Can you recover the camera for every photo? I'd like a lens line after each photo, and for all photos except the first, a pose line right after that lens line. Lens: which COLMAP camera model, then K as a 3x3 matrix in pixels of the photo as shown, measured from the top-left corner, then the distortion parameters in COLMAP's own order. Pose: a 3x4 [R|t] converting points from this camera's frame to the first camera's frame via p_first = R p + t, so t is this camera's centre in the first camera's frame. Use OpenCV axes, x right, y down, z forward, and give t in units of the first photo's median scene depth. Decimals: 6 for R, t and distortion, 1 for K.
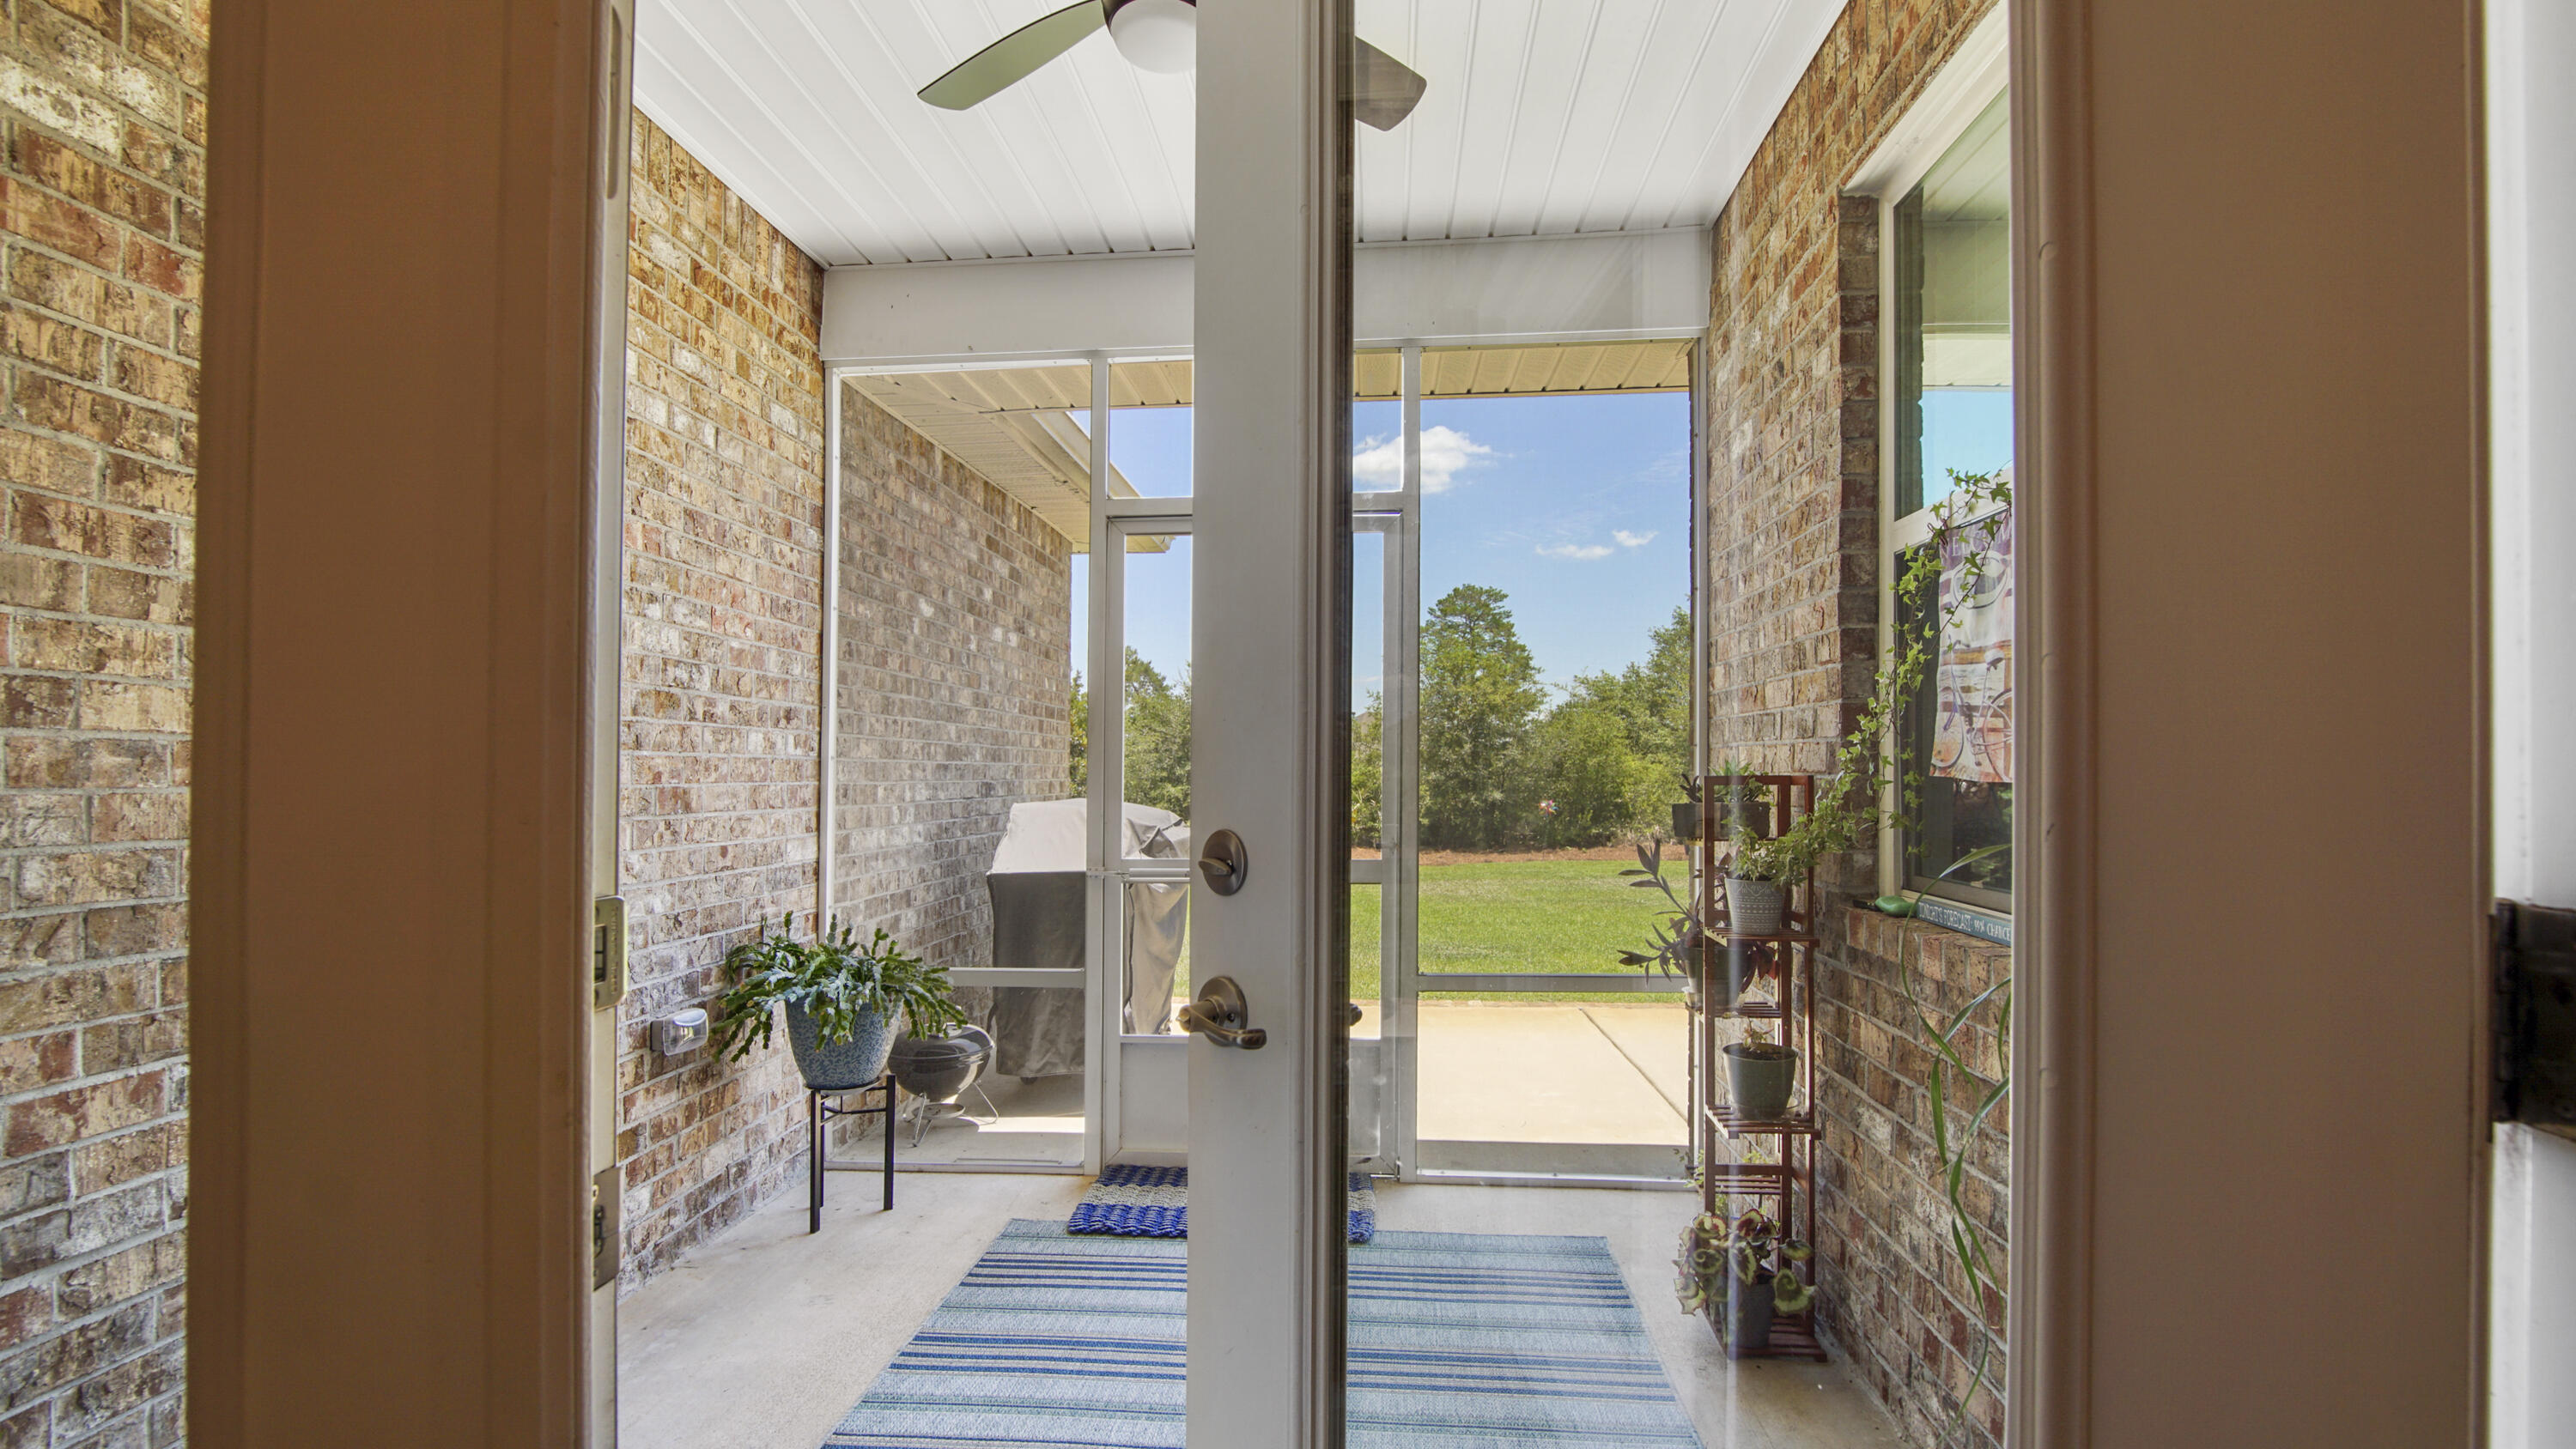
lens RADIAL K [[1143.3, 0, 1275.7], [0, 1143.3, 779.1], [0, 0, 1]] dist [-0.039983, 0.009158]
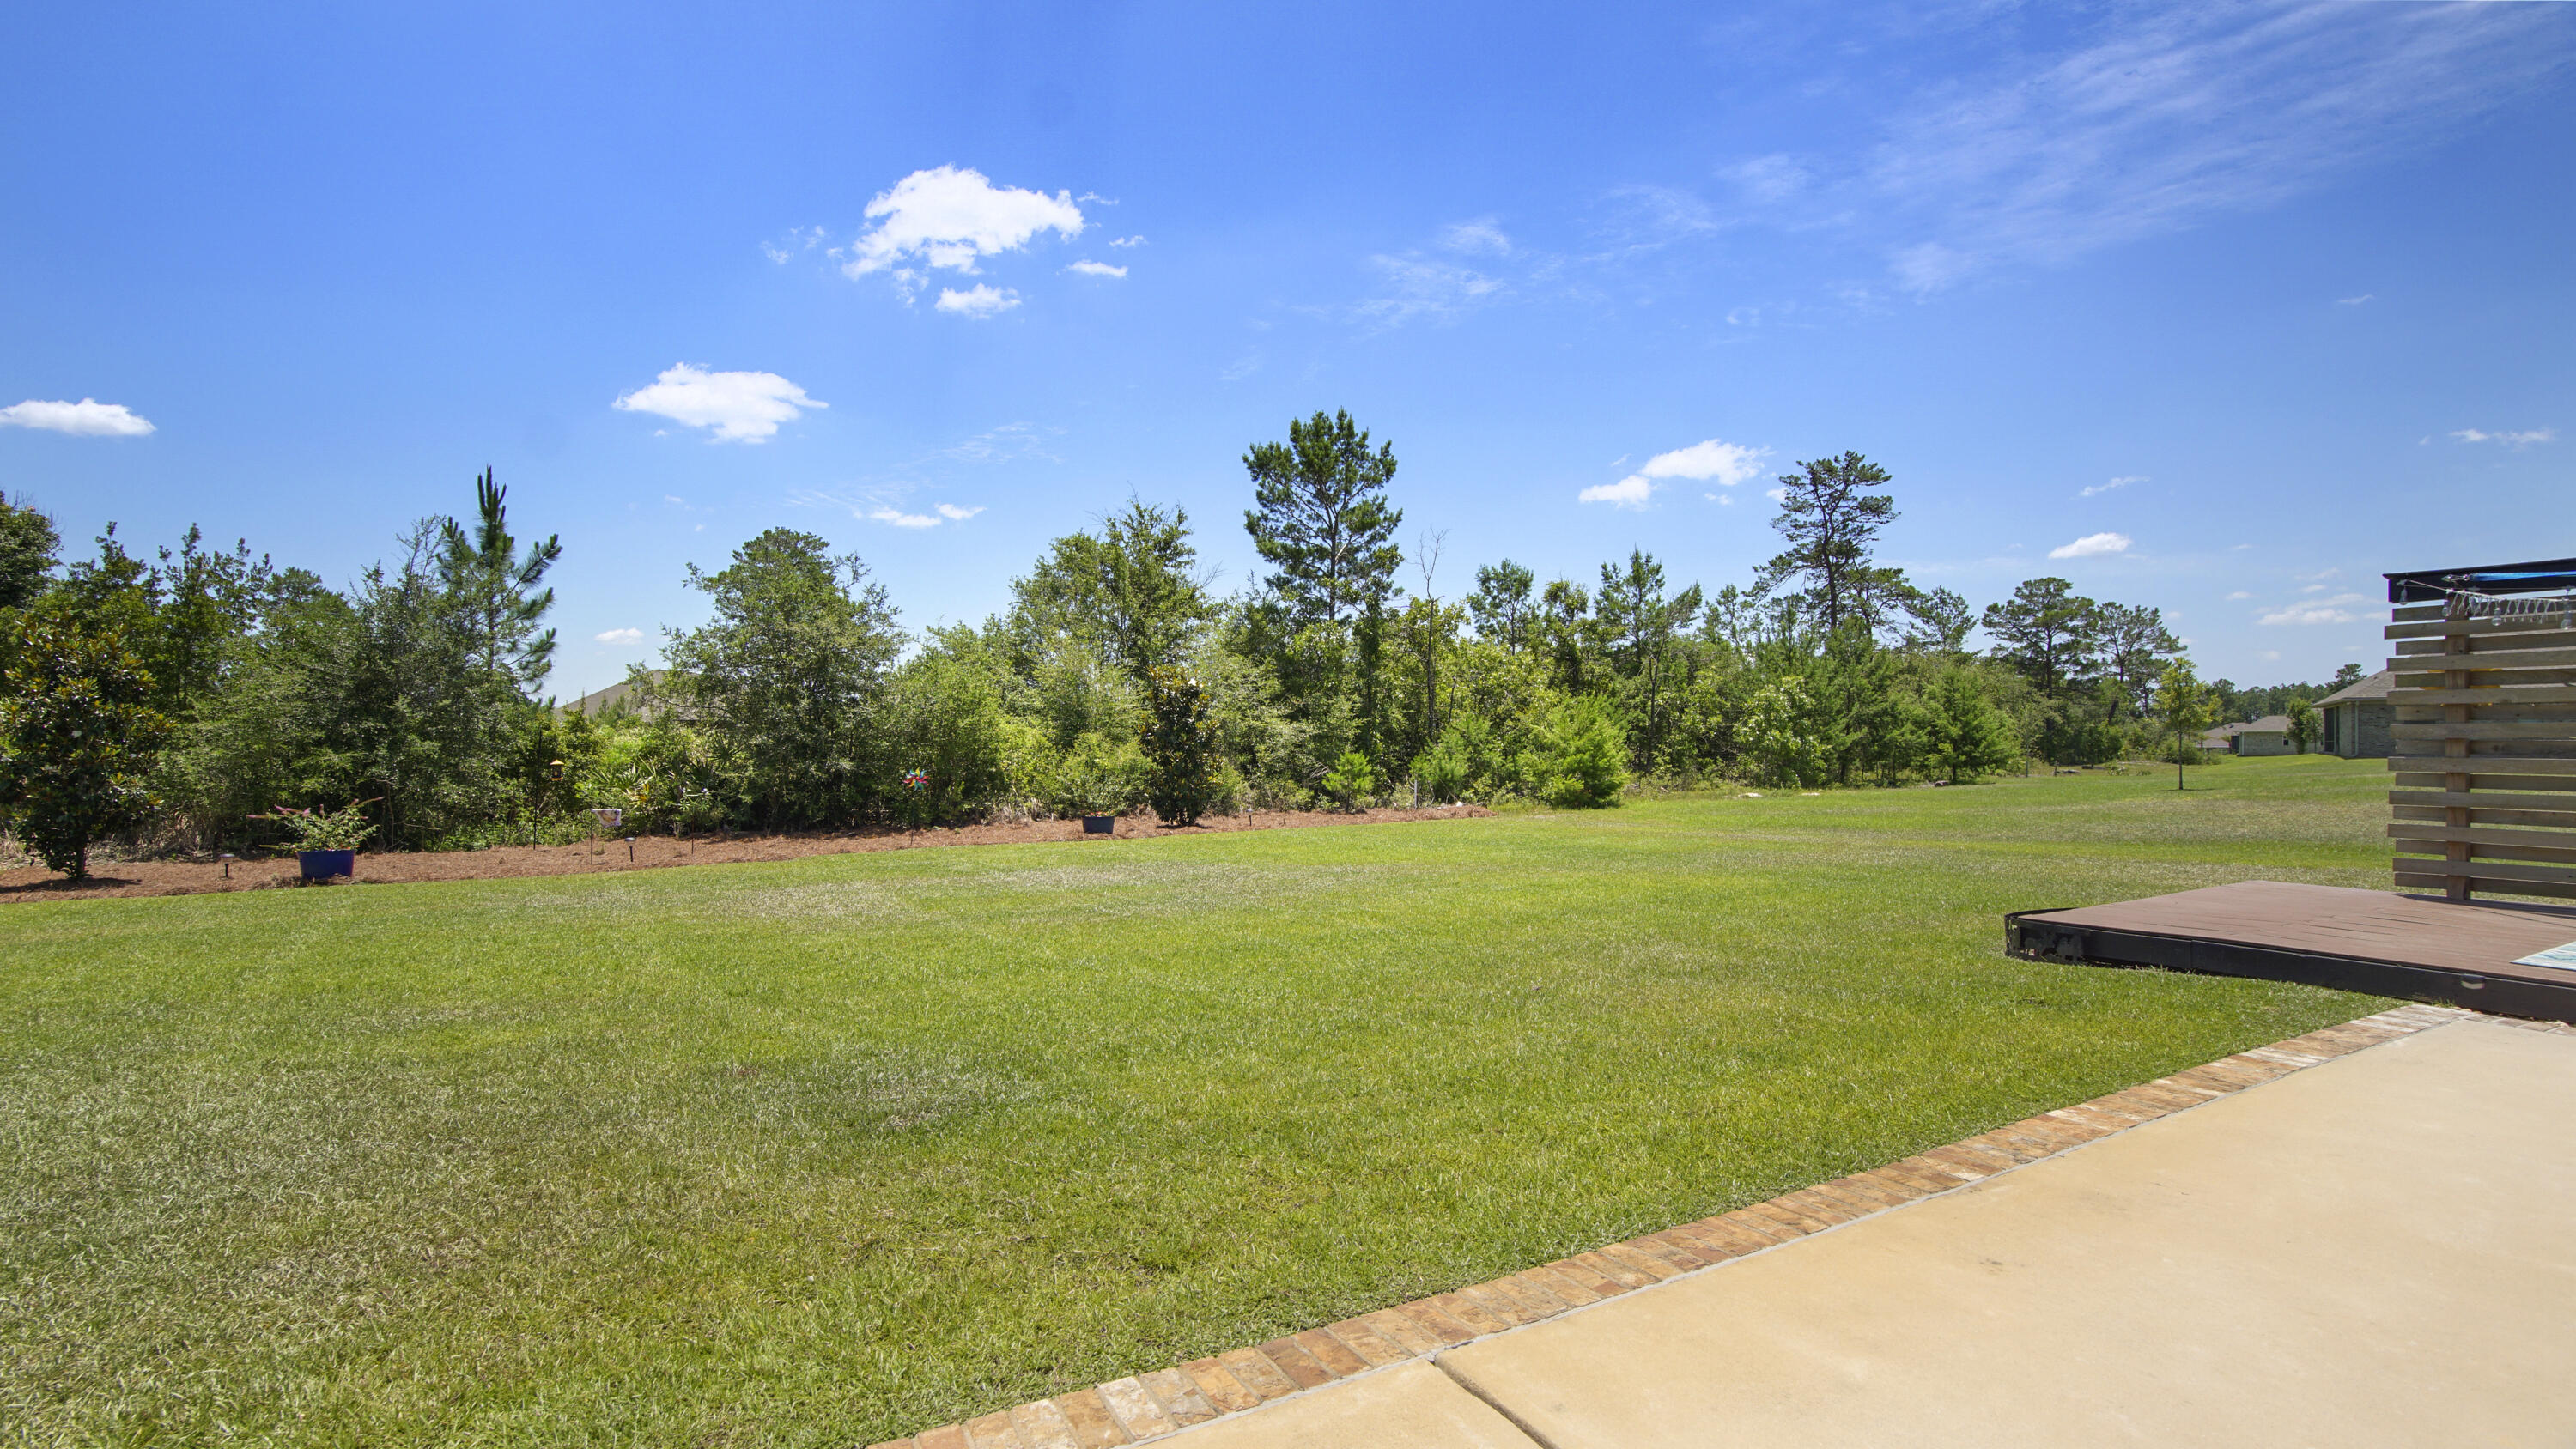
lens RADIAL K [[1143.3, 0, 1275.7], [0, 1143.3, 779.1], [0, 0, 1]] dist [-0.039983, 0.009158]
pose [[0.835327, -0.010945, 0.549645, 0.009011], [-0.004190, 0.999646, 0.026273, 0.002572], [-0.549738, -0.024250, 0.834985, 0.169511]]
